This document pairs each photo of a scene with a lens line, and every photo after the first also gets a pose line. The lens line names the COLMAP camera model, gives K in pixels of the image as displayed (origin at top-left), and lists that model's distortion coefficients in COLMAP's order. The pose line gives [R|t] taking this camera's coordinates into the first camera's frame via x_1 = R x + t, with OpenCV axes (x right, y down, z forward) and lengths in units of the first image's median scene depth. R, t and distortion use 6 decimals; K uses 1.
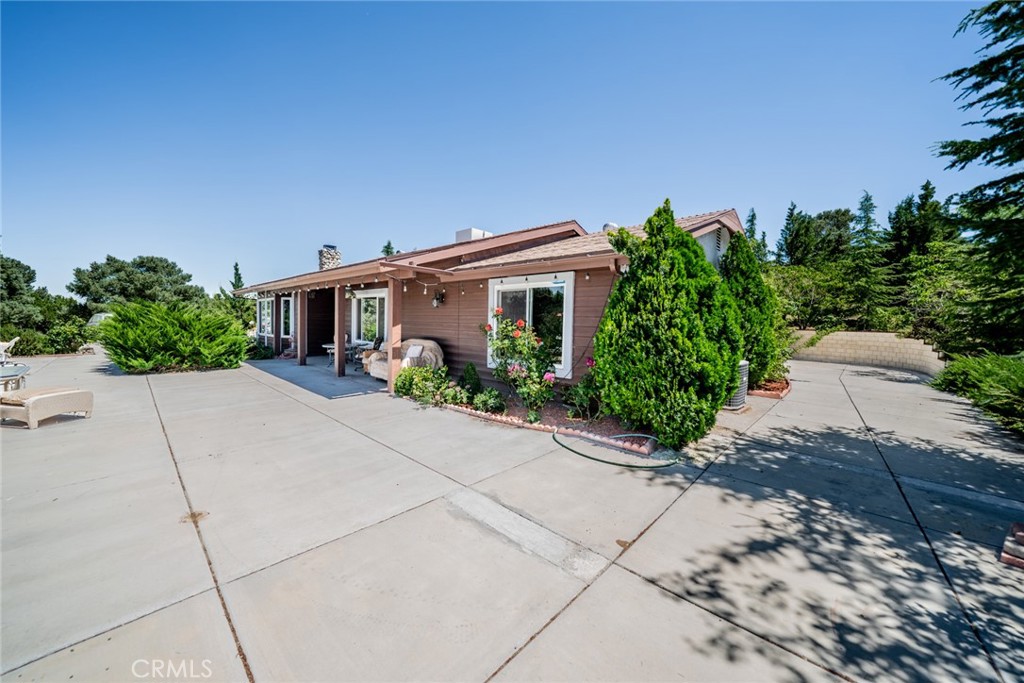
lens RADIAL K [[355.2, 0, 522.4], [0, 355.2, 343.0], [0, 0, 1]] dist [-0.021995, -0.000306]
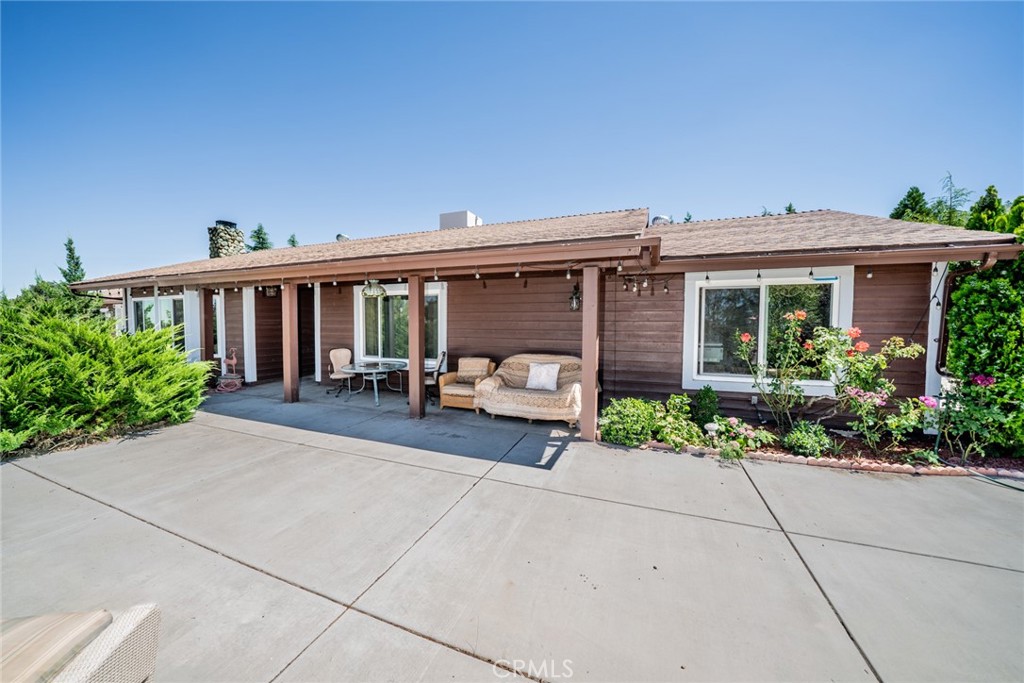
lens RADIAL K [[355.2, 0, 507.3], [0, 355.2, 342.9], [0, 0, 1]] dist [-0.021995, -0.000306]
pose [[0.943200, -0.041200, 0.329660, -0.573513], [0.039450, 0.999150, 0.011997, -0.043291], [-0.329874, 0.001690, 0.944023, 0.337716]]
